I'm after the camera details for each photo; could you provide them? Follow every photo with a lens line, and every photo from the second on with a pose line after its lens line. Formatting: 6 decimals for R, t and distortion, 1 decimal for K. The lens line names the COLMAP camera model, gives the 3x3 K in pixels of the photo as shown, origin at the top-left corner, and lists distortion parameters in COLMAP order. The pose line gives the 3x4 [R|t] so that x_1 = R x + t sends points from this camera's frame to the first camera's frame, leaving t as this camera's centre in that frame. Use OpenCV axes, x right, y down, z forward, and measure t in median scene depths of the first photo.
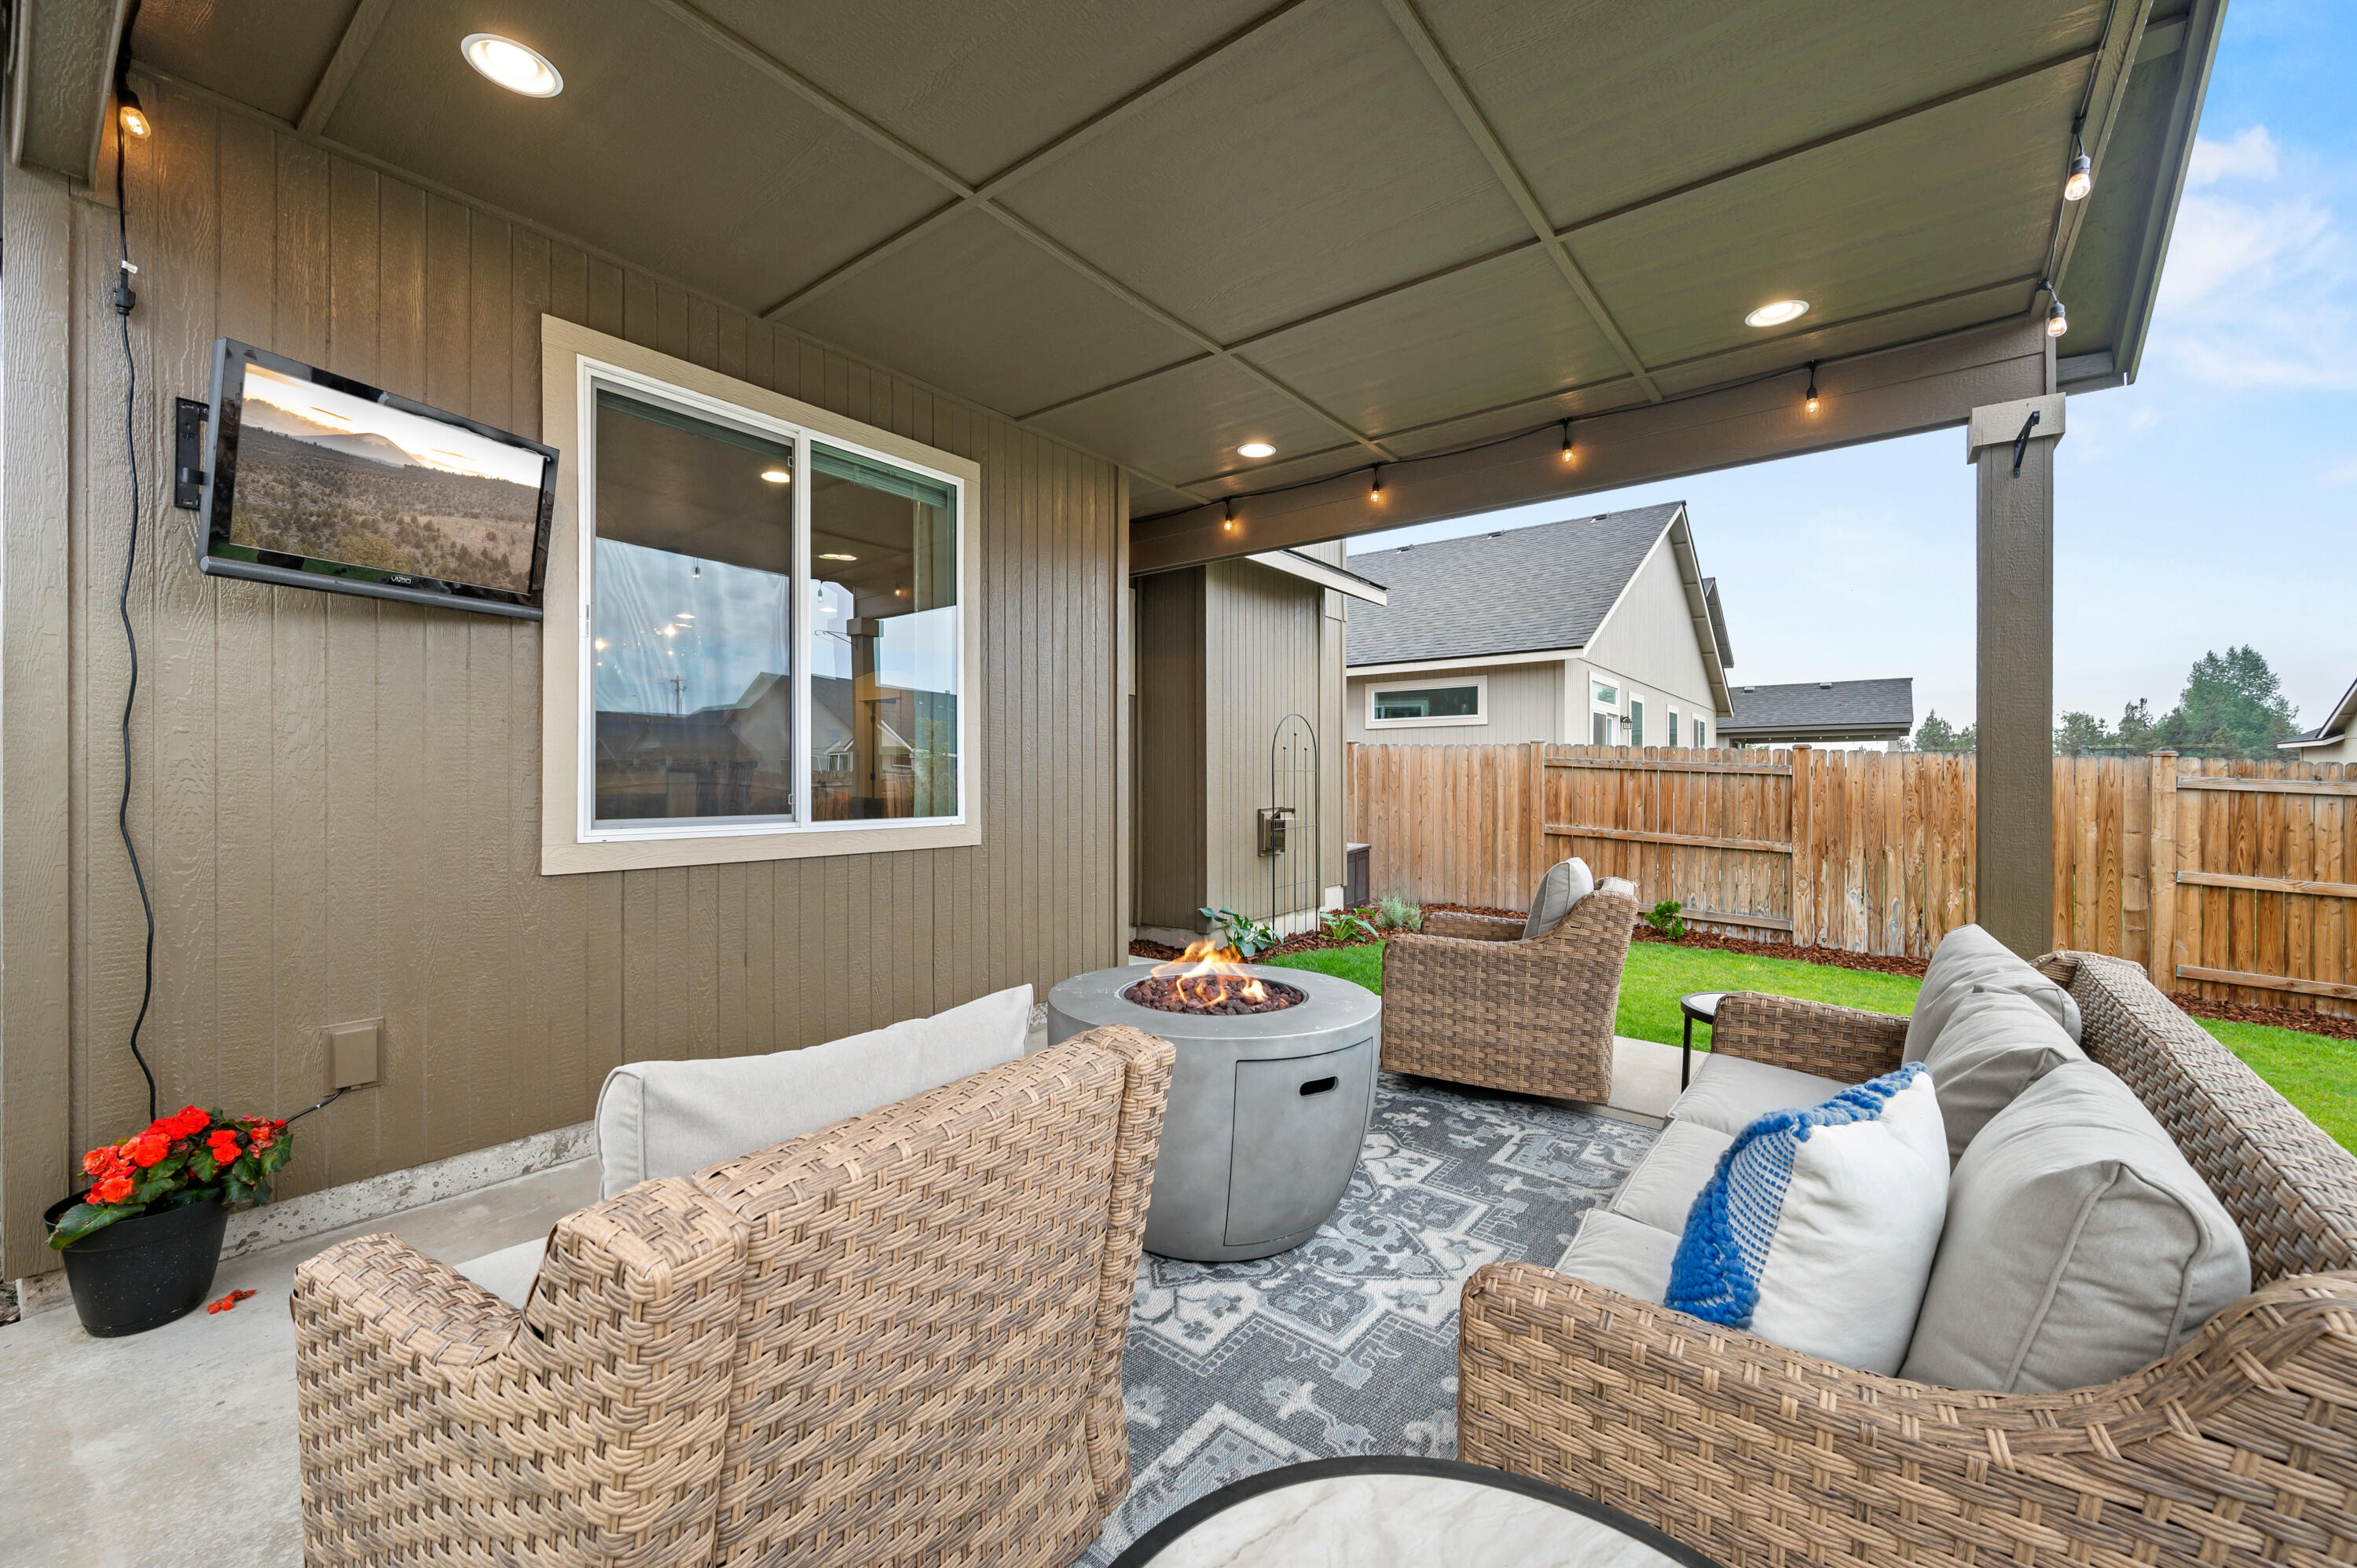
lens RADIAL K [[933.3, 0, 1176.8], [0, 933.3, 779.5], [0, 0, 1]] dist [0.001343, -0.000007]
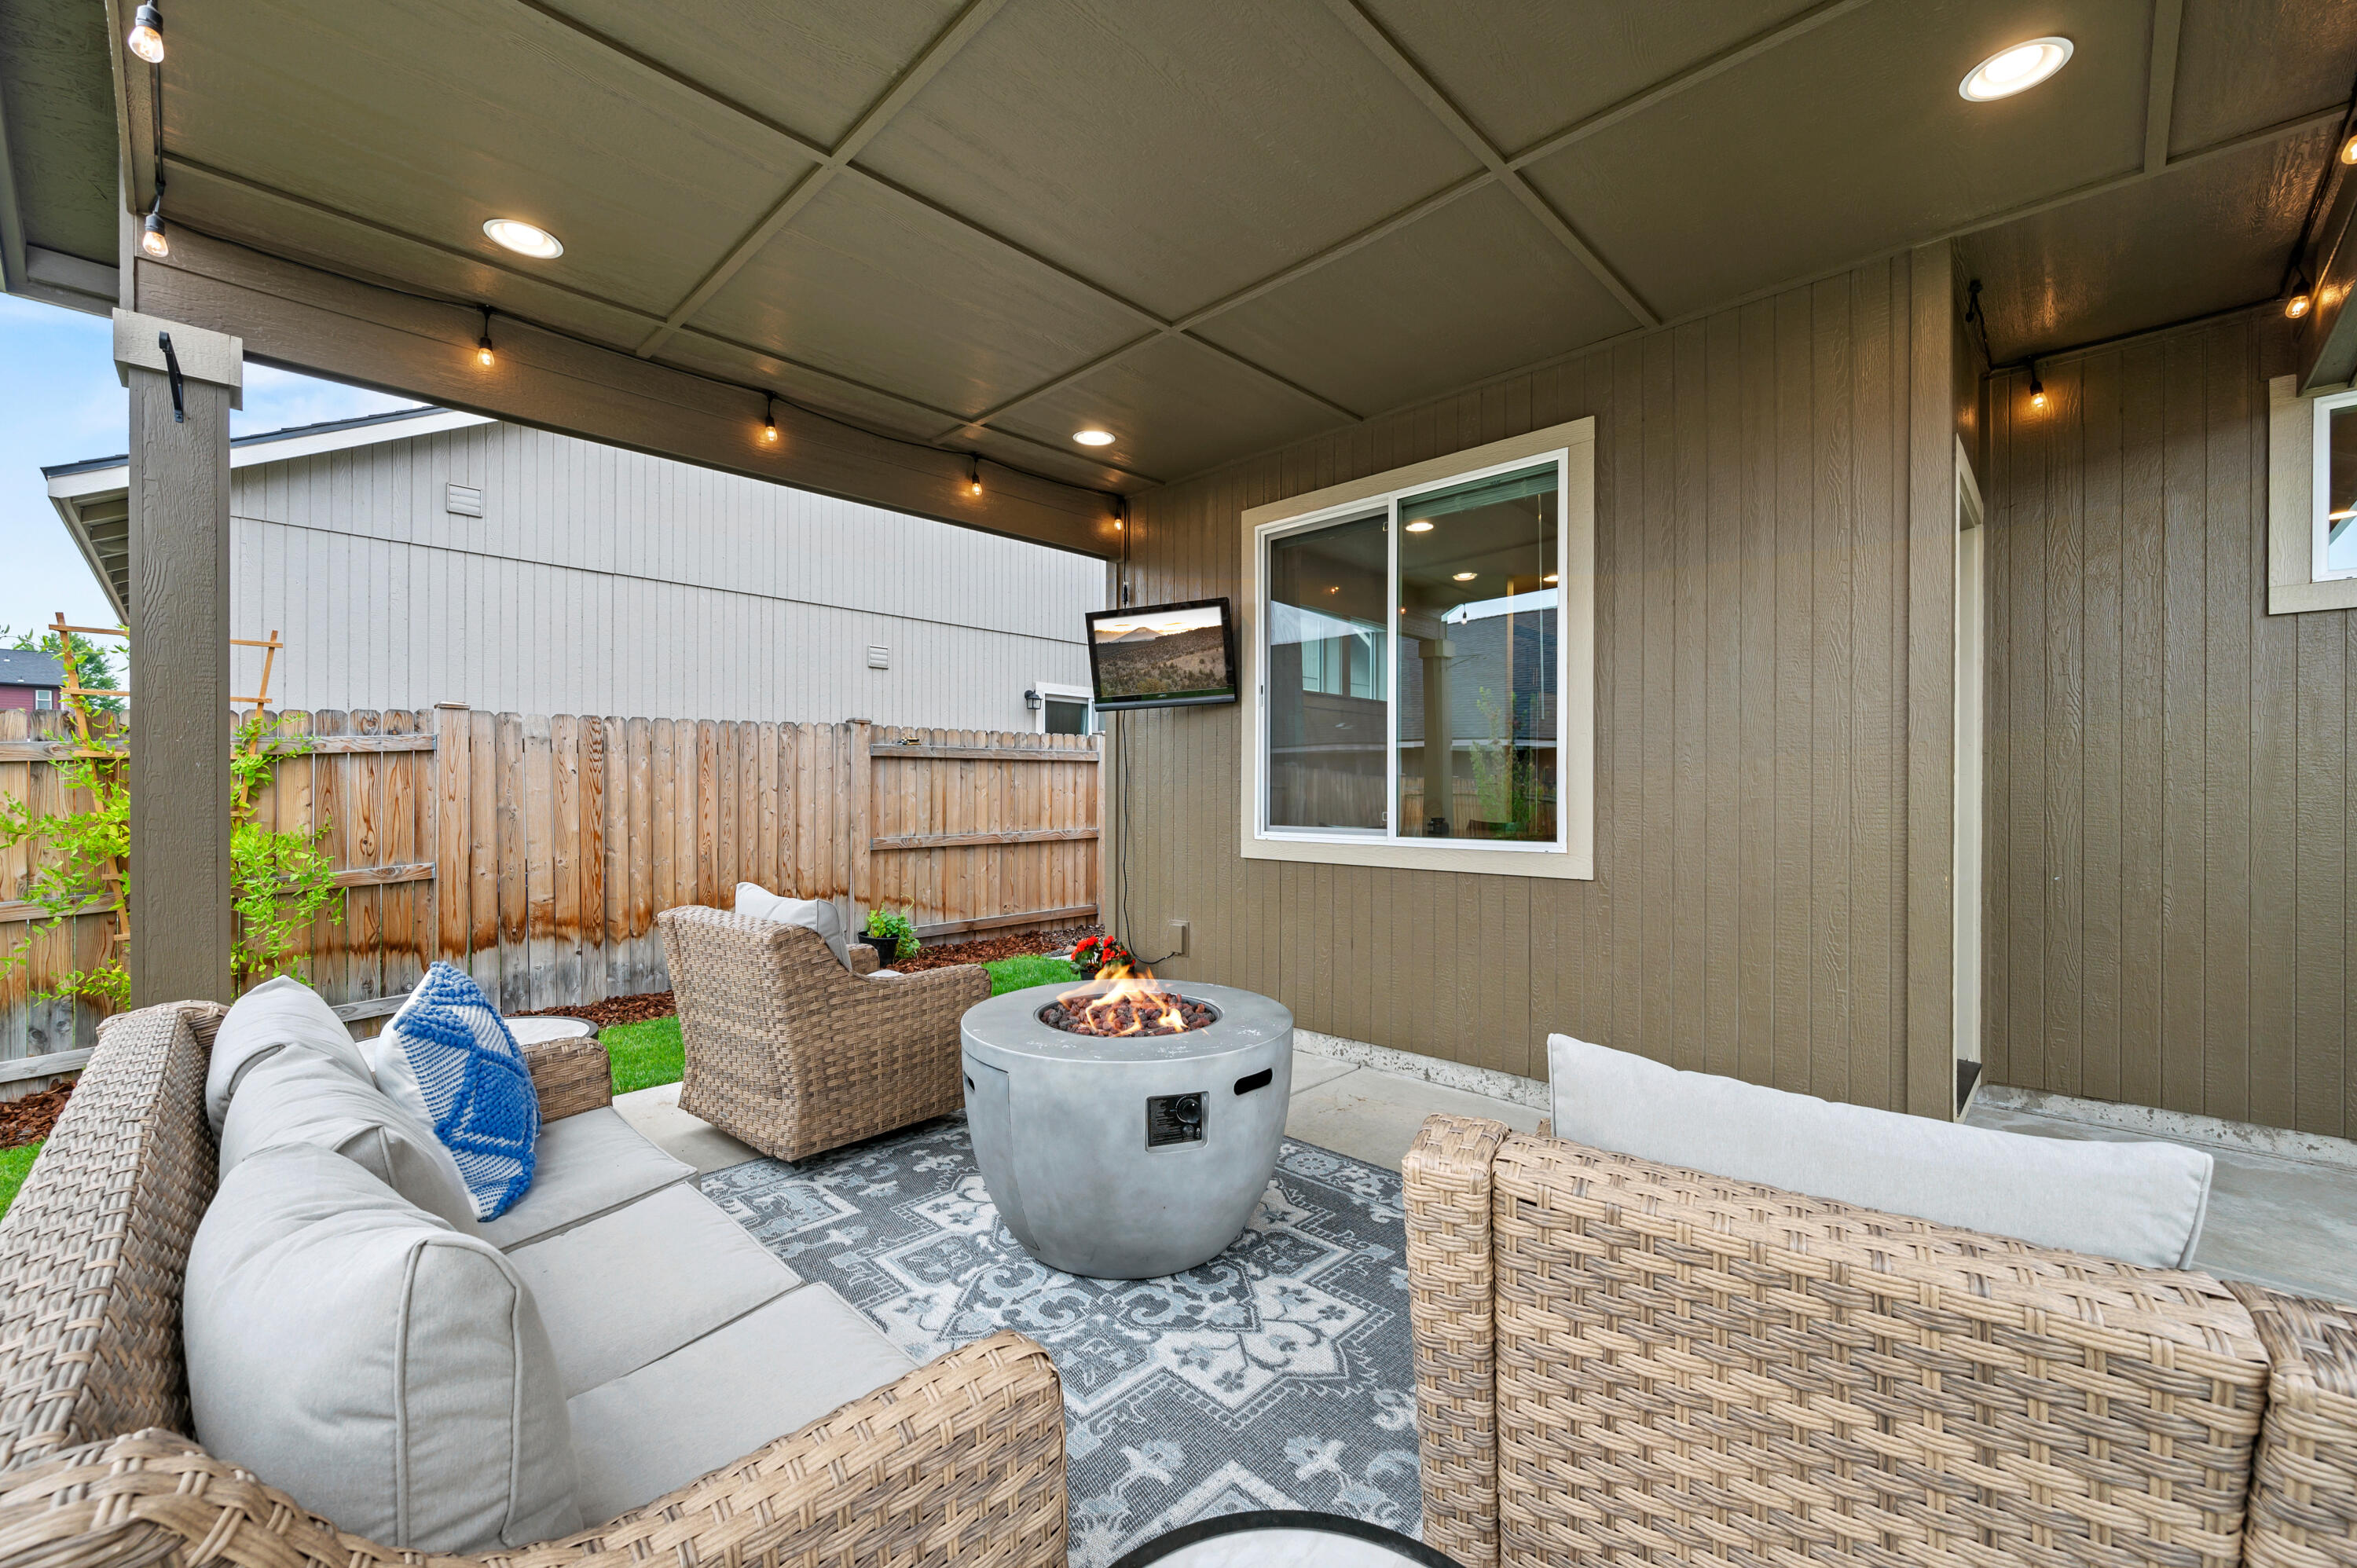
lens RADIAL K [[950.4, 0, 1194.6], [0, 950.4, 801.7], [0, 0, 1]] dist [0.000600, -0.000030]
pose [[-0.111928, 0.006407, -0.993696, 0.622886], [-0.002607, 0.999974, 0.006741, -0.003980], [0.993713, 0.003345, -0.111909, 0.703559]]
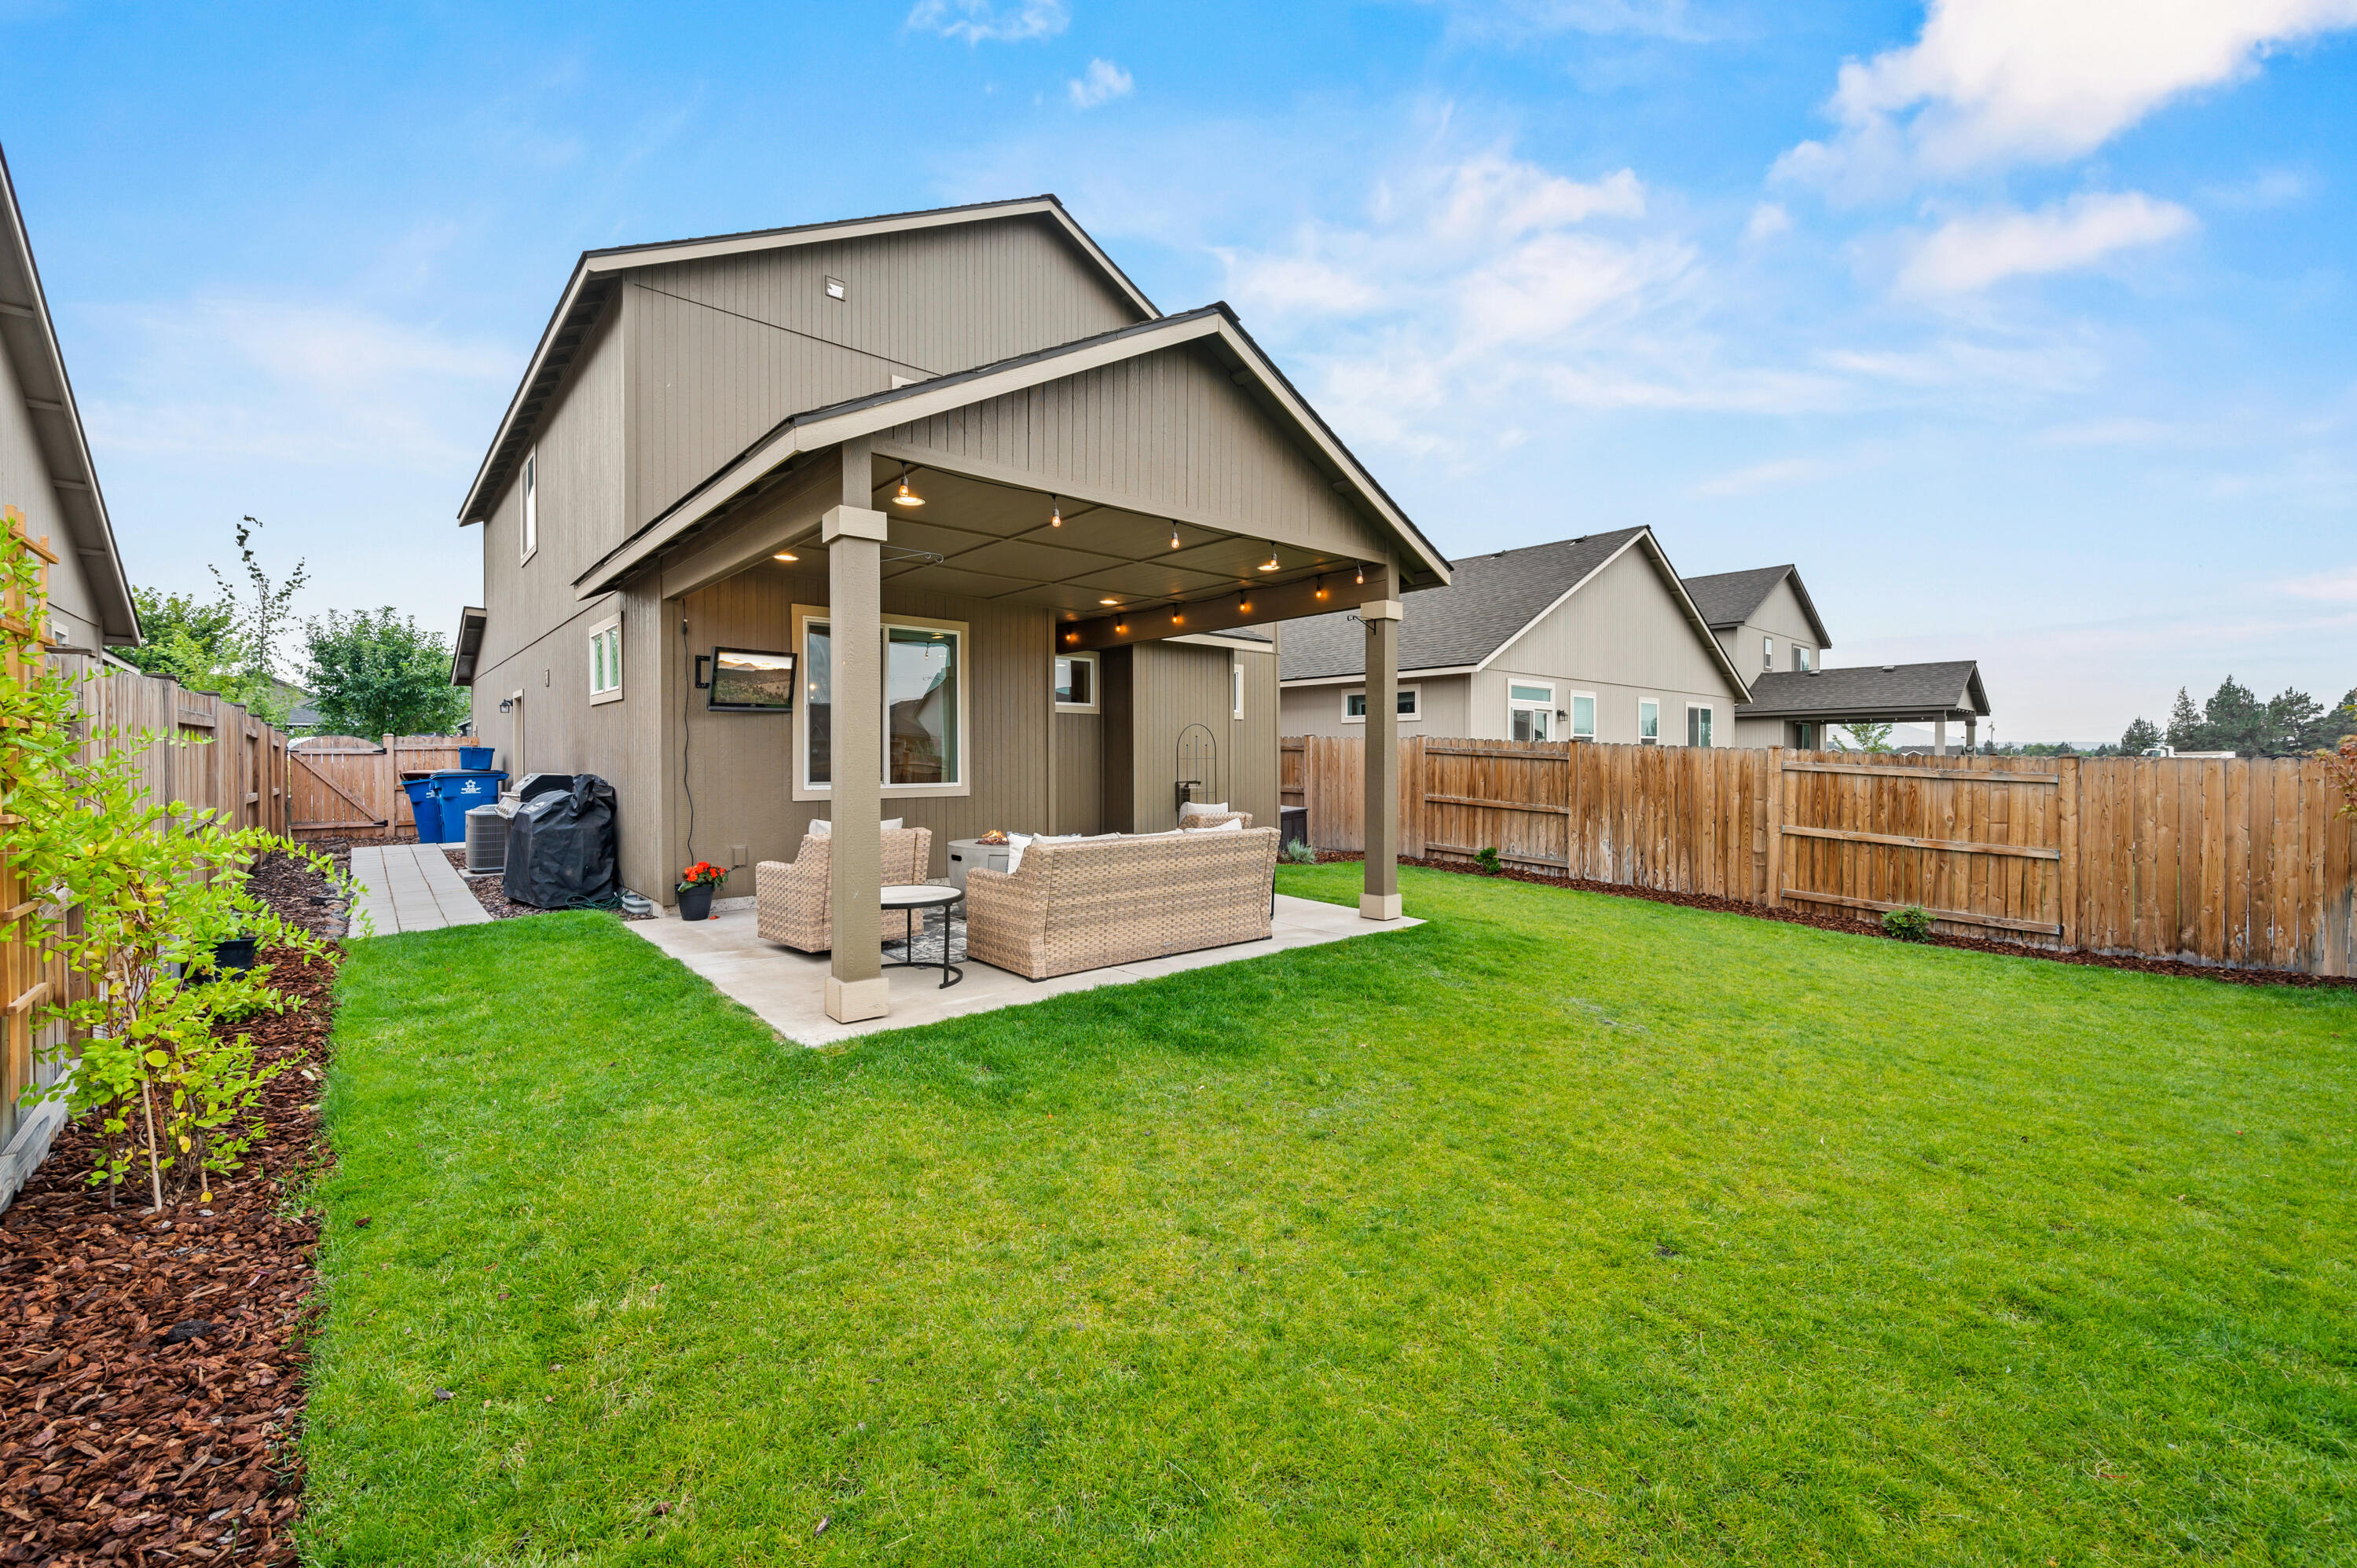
lens RADIAL K [[939.1, 0, 1180.7], [0, 939.1, 756.5], [0, 0, 1]] dist [0.001103, -0.000184]
pose [[0.983246, -0.001732, -0.182274, 0.644282], [0.001632, 0.999998, -0.000698, -0.019199], [0.182275, 0.000389, 0.983248, -1.023736]]
